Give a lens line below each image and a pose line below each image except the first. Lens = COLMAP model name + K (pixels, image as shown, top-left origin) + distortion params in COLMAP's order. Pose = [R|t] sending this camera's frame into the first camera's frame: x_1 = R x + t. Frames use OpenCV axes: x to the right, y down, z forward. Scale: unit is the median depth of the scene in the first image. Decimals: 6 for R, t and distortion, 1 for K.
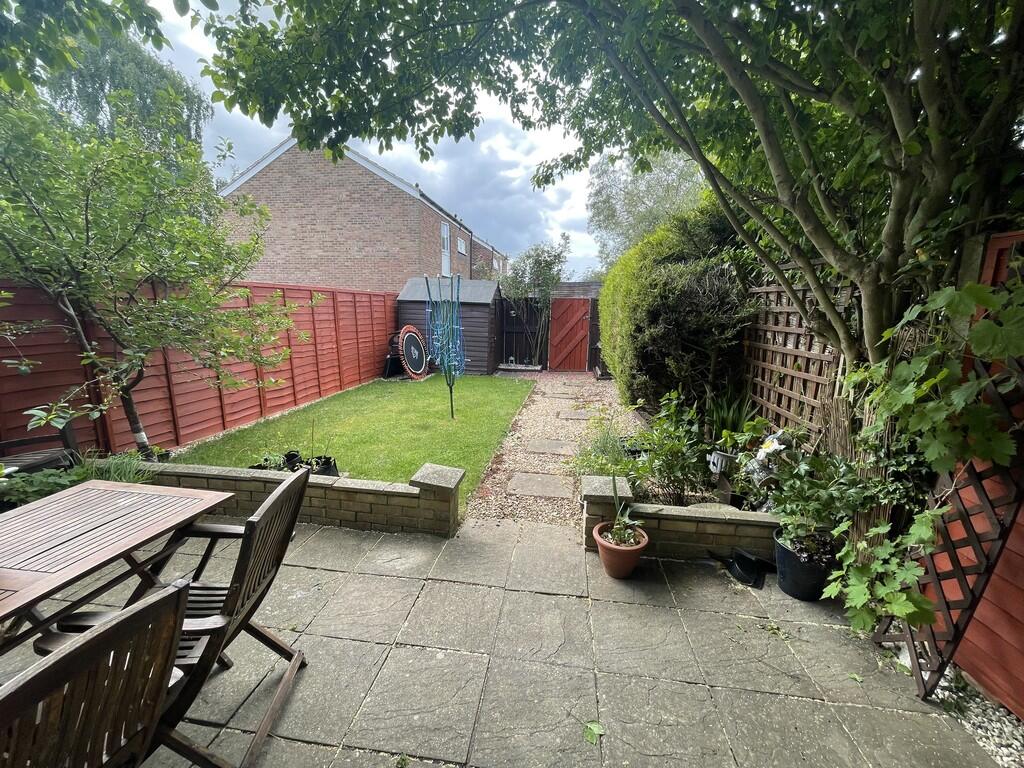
lens RADIAL K [[409.6, 0, 511.9], [0, 409.6, 383.6], [0, 0, 1]] dist [-0.004609, 0.000550]
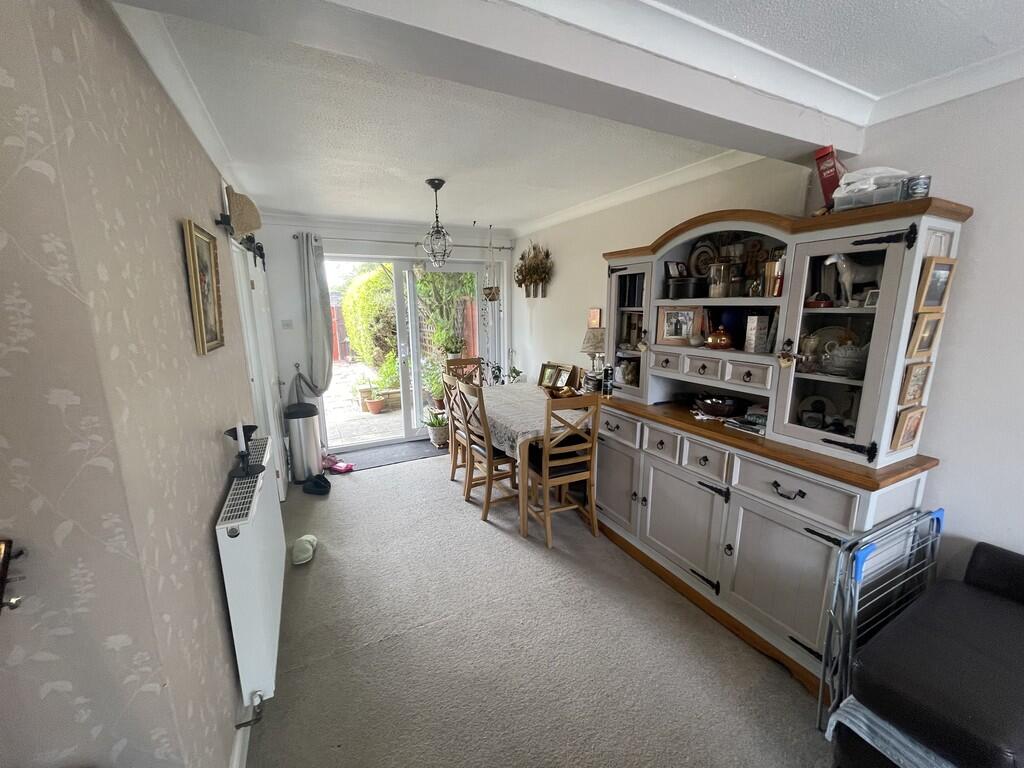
lens RADIAL K [[409.6, 0, 509.2], [0, 409.6, 387.8], [0, 0, 1]] dist [-0.004609, 0.000550]
pose [[0.817465, -0.137446, 0.559339, -0.333145], [0.132154, 0.989961, 0.050121, 0.171056], [-0.560613, 0.032947, 0.827422, -1.137851]]
